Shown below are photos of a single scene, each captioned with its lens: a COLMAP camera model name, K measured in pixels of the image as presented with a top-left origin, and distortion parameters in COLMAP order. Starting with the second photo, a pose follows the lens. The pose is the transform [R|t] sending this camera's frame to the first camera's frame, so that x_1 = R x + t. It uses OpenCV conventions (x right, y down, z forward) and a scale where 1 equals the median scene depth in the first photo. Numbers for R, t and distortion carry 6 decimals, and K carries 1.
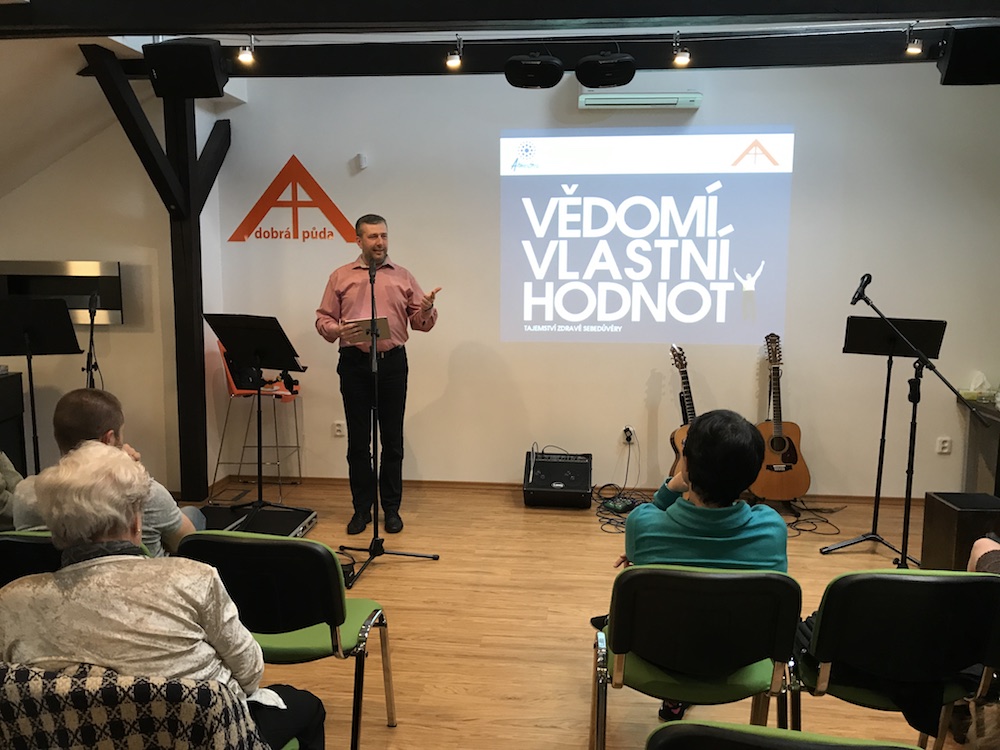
lens RADIAL K [[807.0, 0, 496.5], [0, 807.0, 374.8], [0, 0, 1]] dist [0.022672, -0.022812]
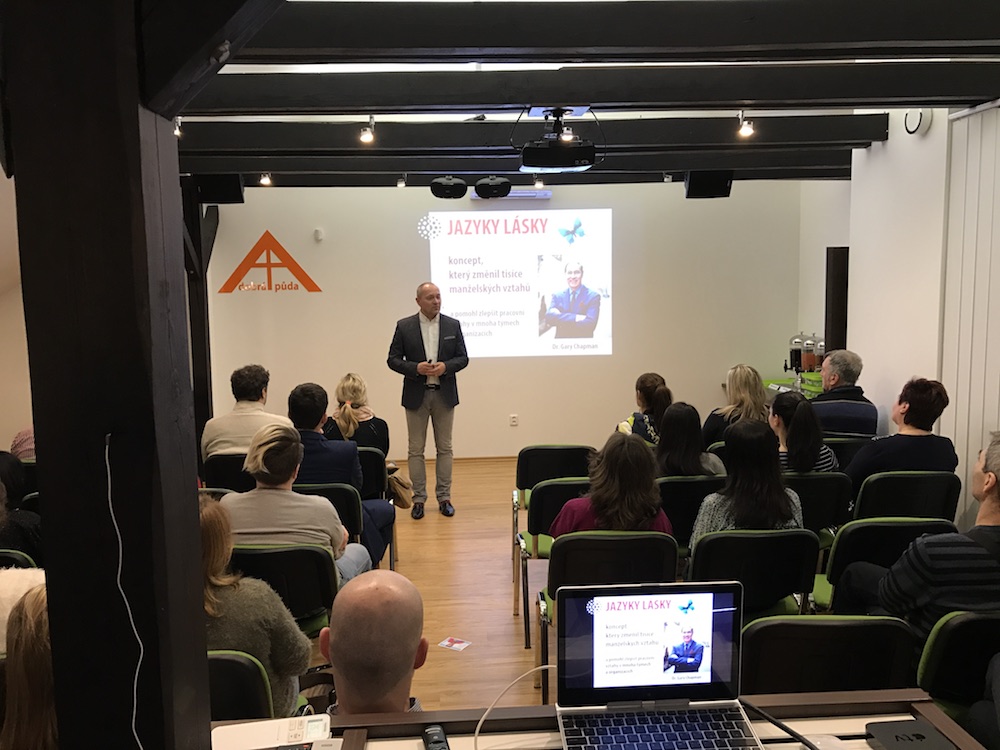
lens RADIAL K [[807.0, 0, 494.2], [0, 807.0, 369.2], [0, 0, 1]] dist [0.022672, -0.022812]
pose [[0.988352, -0.037439, 0.147507, -0.080223], [0.044296, 0.998072, -0.043474, 0.041789], [-0.145595, 0.049501, 0.988105, -0.403452]]
